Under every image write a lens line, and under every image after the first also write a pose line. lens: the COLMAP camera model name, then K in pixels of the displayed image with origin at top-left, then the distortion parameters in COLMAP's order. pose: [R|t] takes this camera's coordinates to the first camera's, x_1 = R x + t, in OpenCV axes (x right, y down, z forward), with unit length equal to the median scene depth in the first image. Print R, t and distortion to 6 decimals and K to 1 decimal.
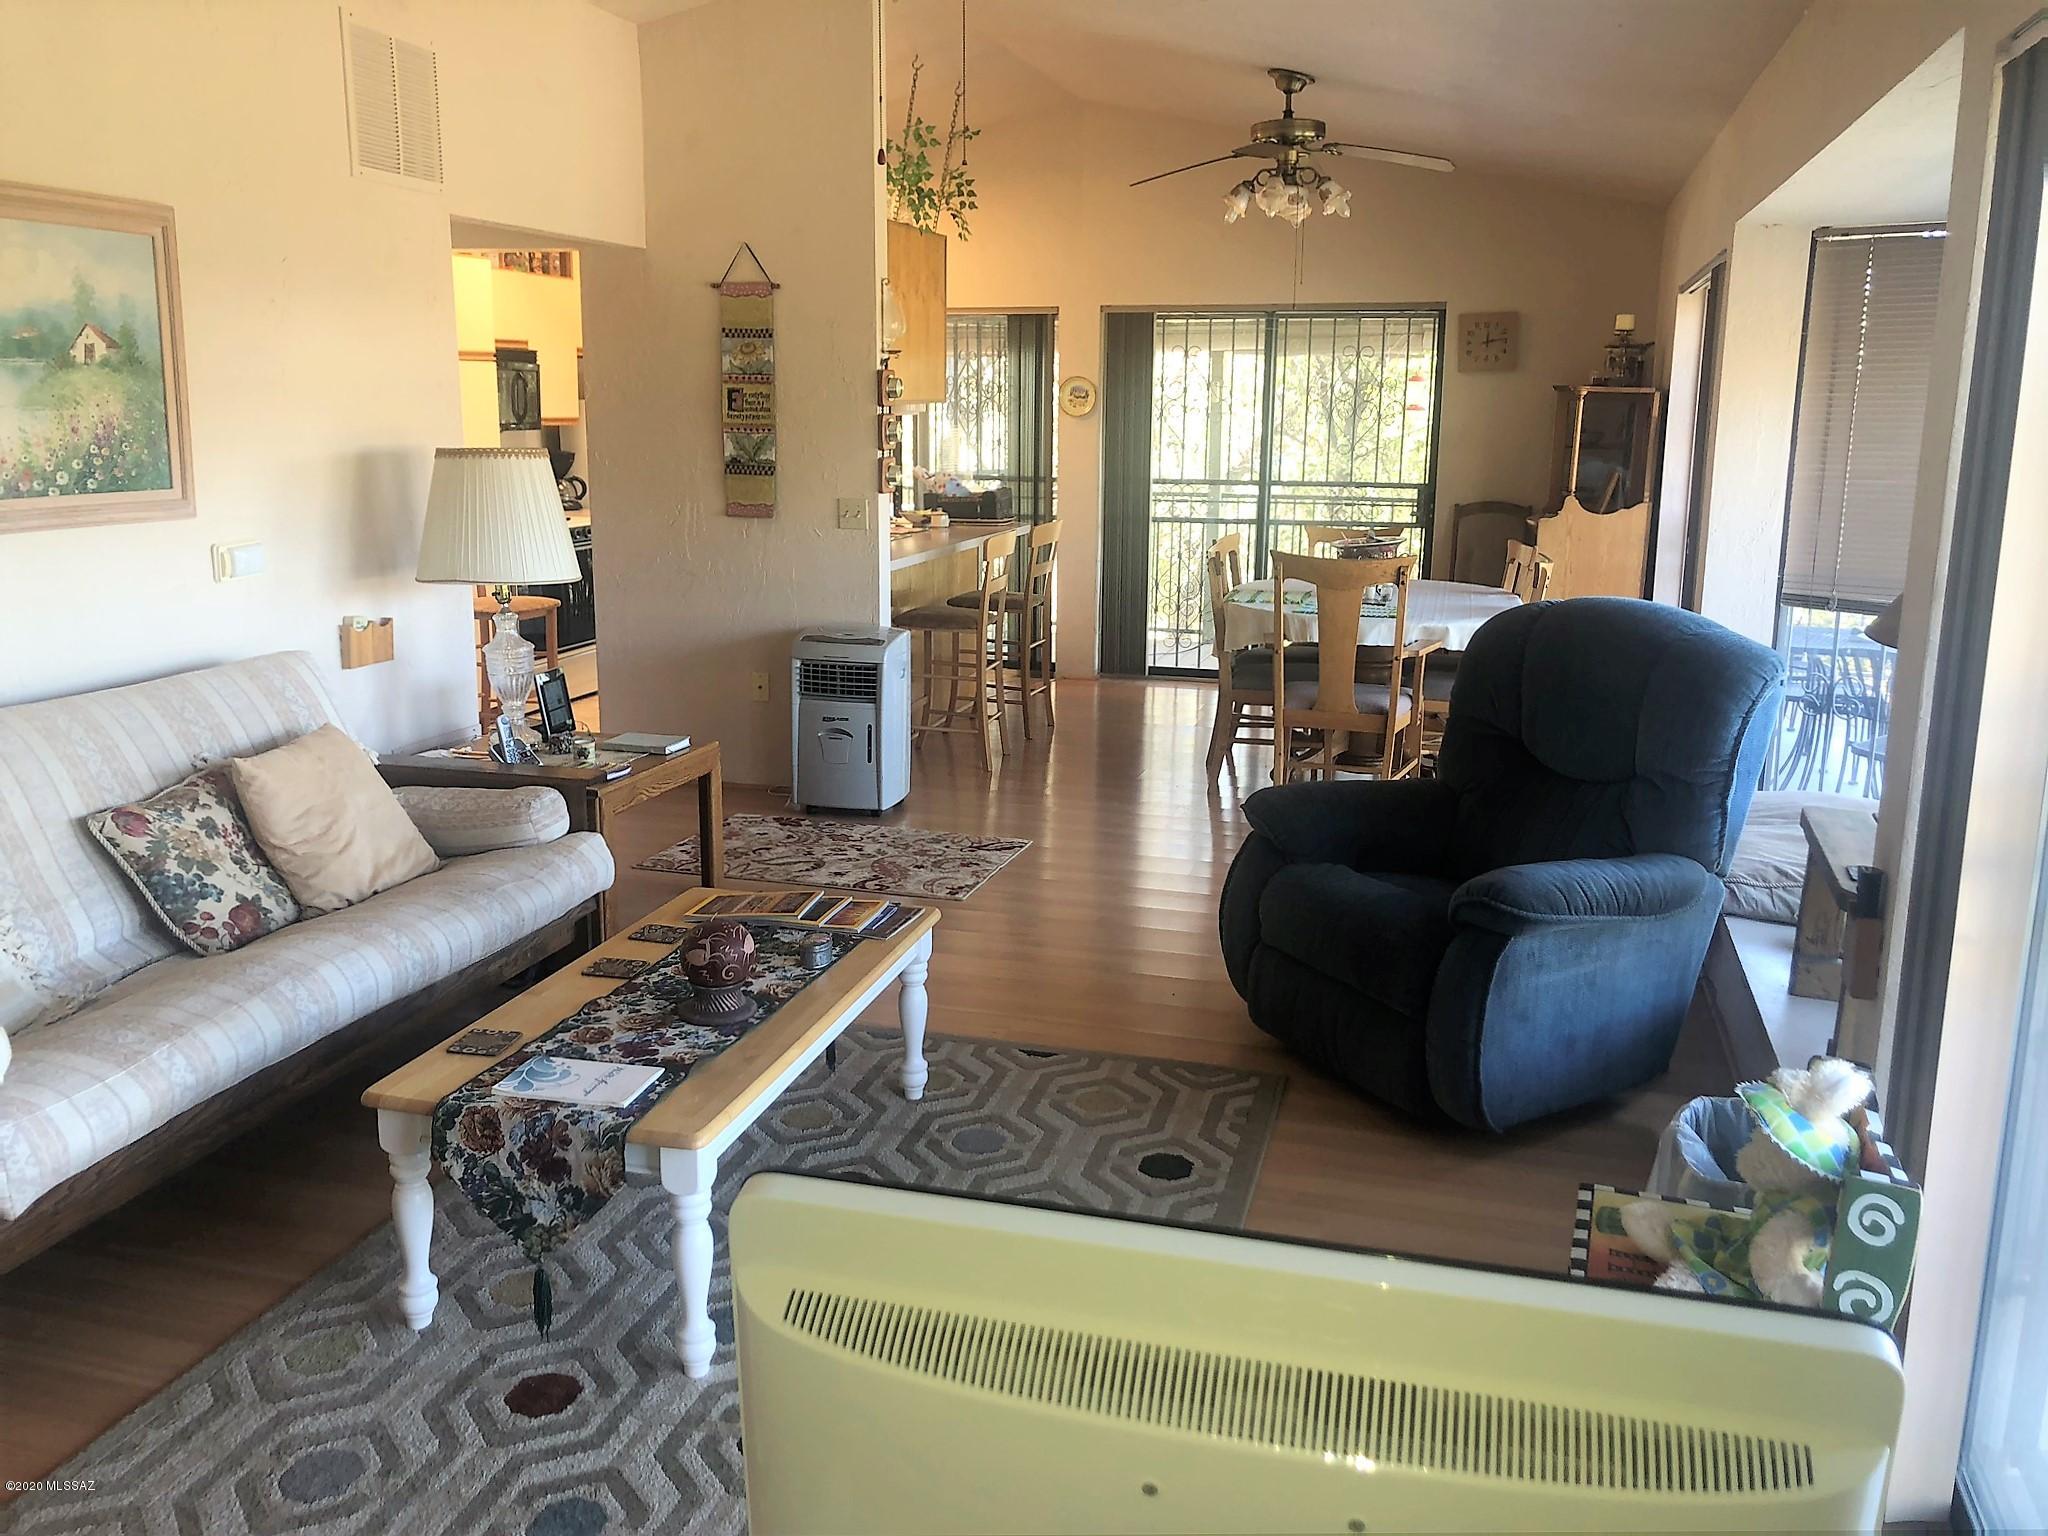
lens RADIAL K [[1672.7, 0, 1024.0], [0, 1672.7, 768.0], [0, 0, 1]] dist [0.143066, -0.461936]
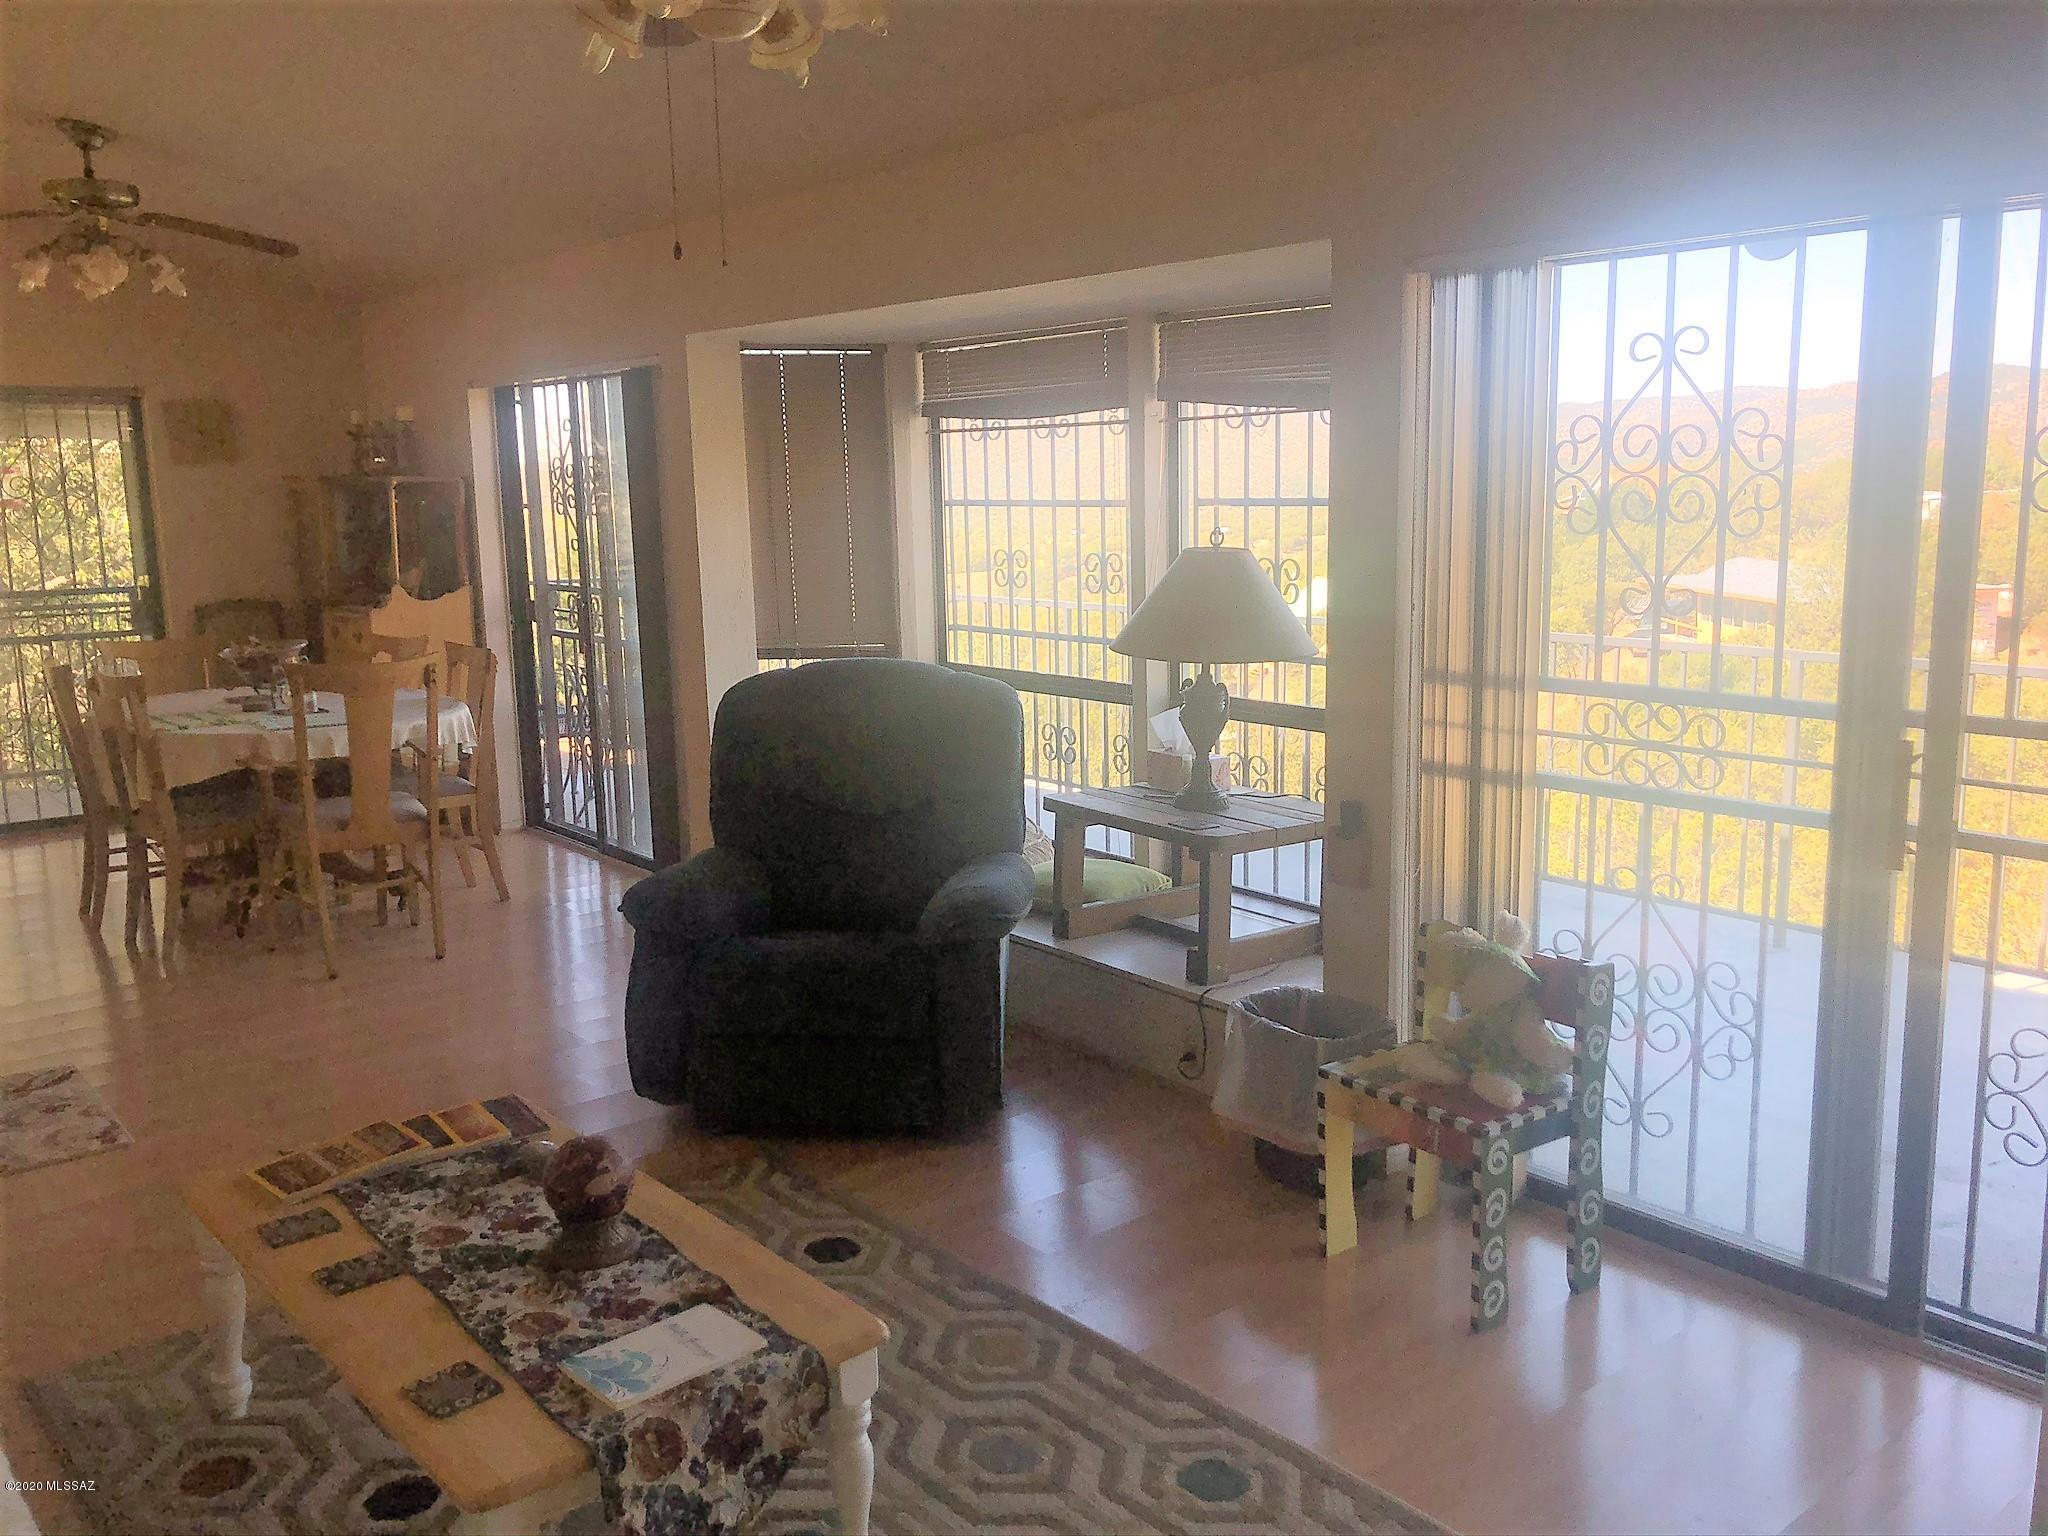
lens RADIAL K [[1676.5, 0, 1024.0], [0, 1676.5, 768.0], [0, 0, 1]] dist [0.000676, 0.016890]
pose [[0.566264, -0.163101, 0.807925, -0.290113], [0.198510, 0.978359, 0.058375, -0.038937], [-0.799962, 0.127326, 0.586386, 0.132506]]
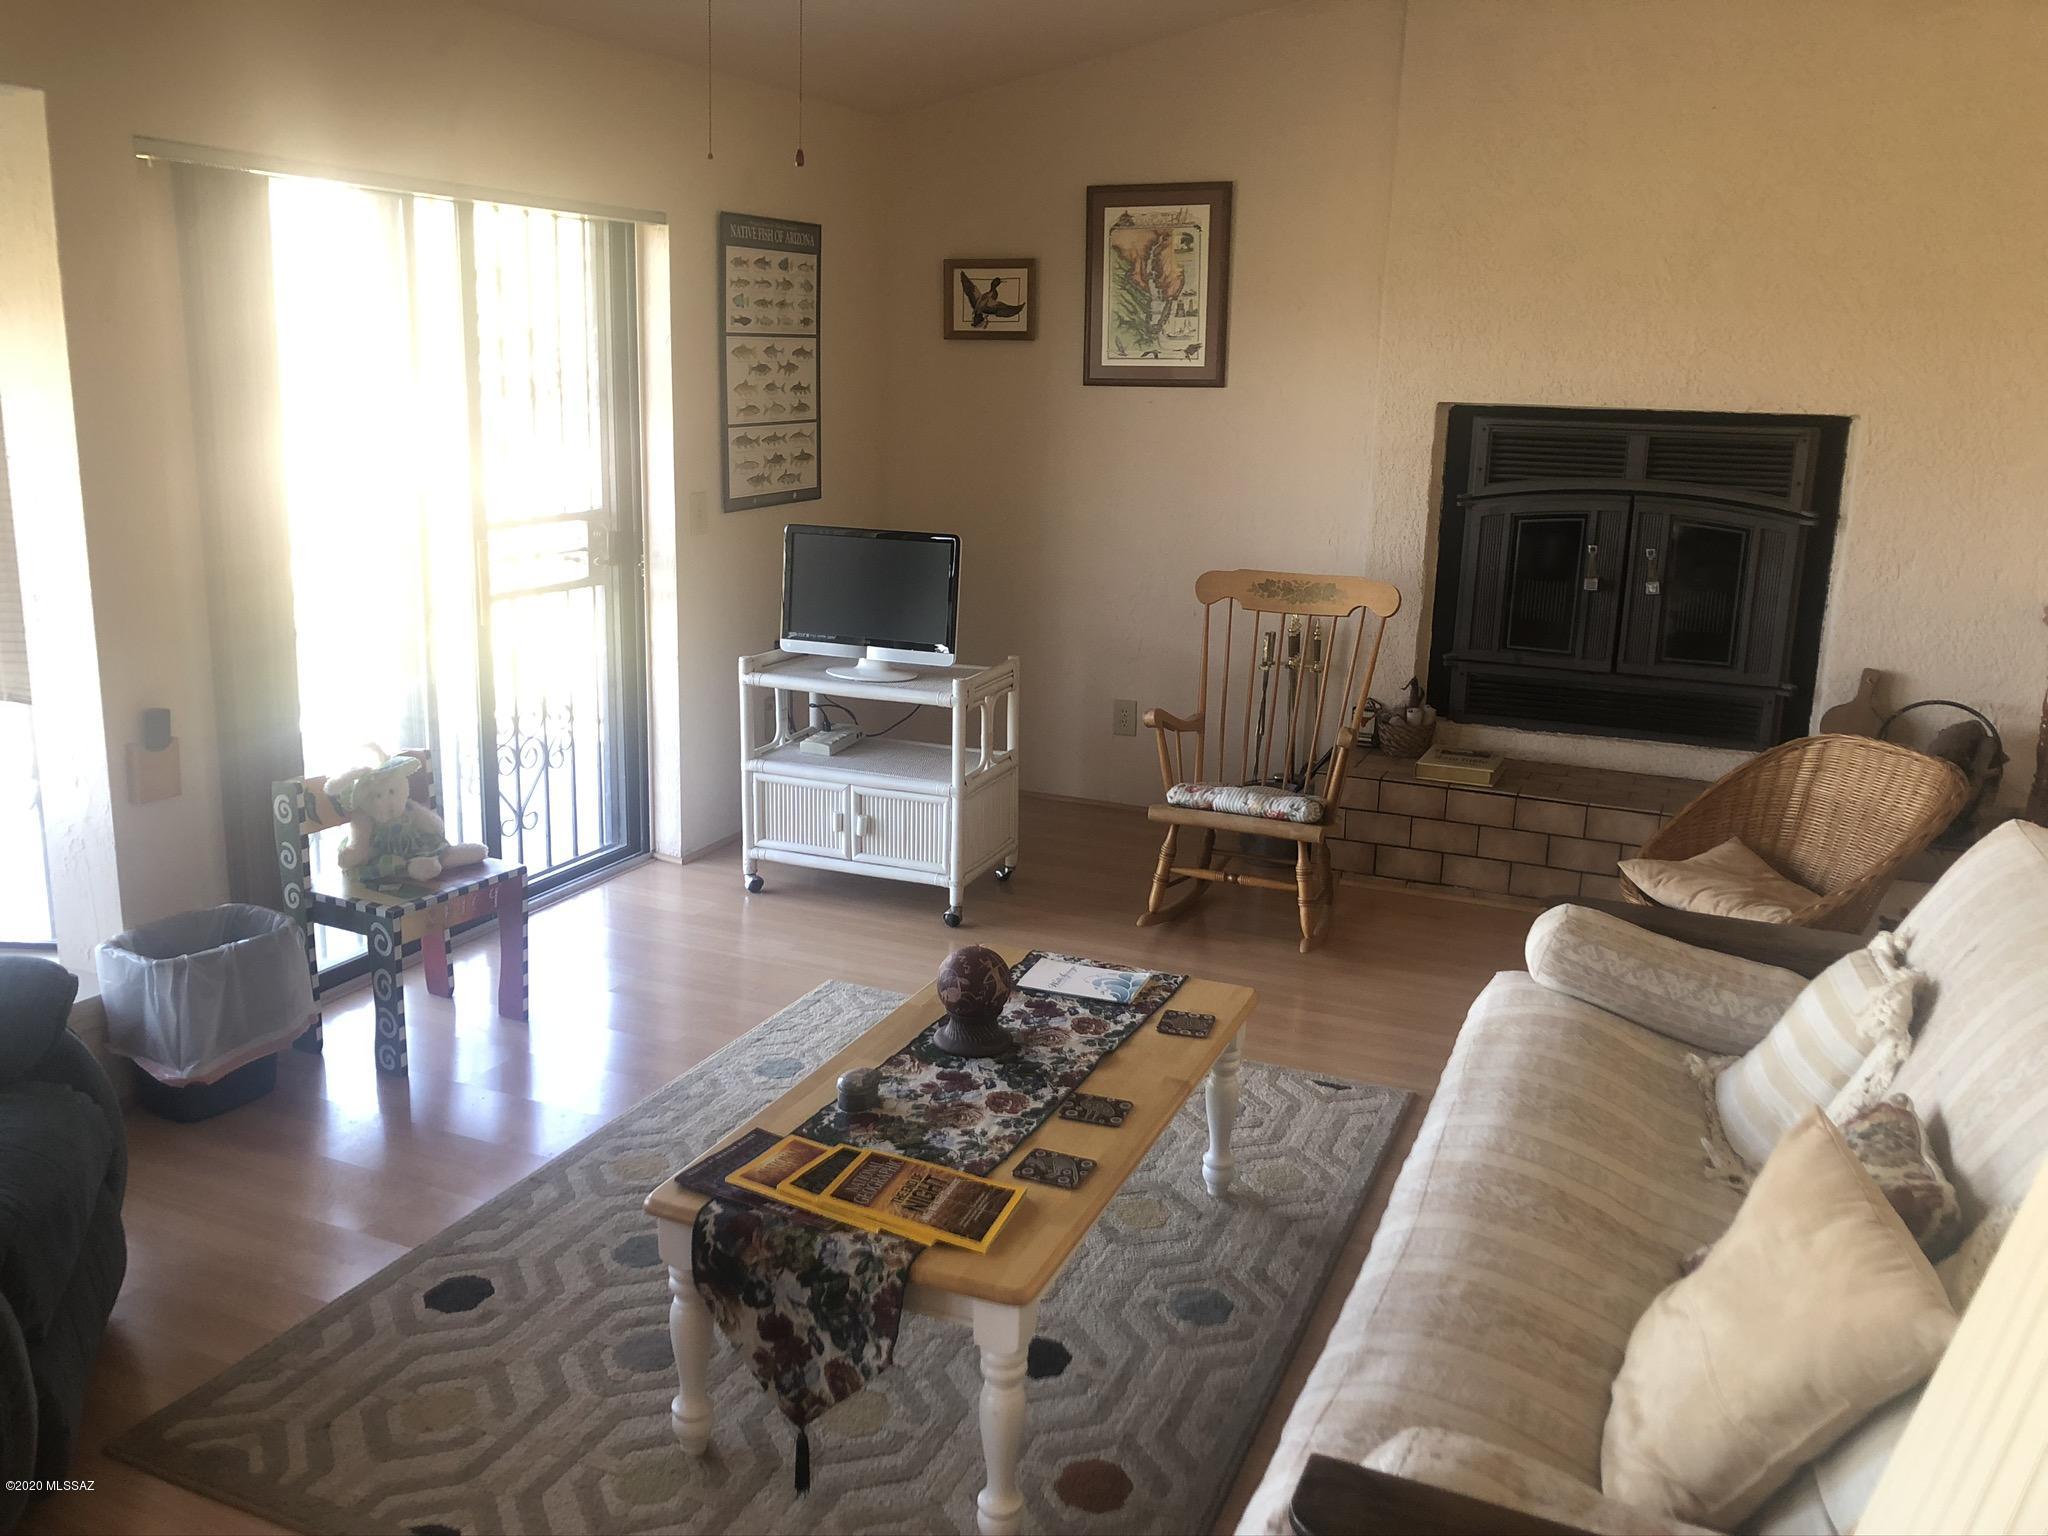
lens RADIAL K [[1672.7, 0, 1024.0], [0, 1672.7, 768.0], [0, 0, 1]] dist [0.143066, -0.461936]
pose [[-0.990286, -0.069355, 0.120510, -0.133359], [-0.009690, 0.899032, 0.437776, -0.178674], [-0.138705, 0.432356, -0.890971, 0.754438]]
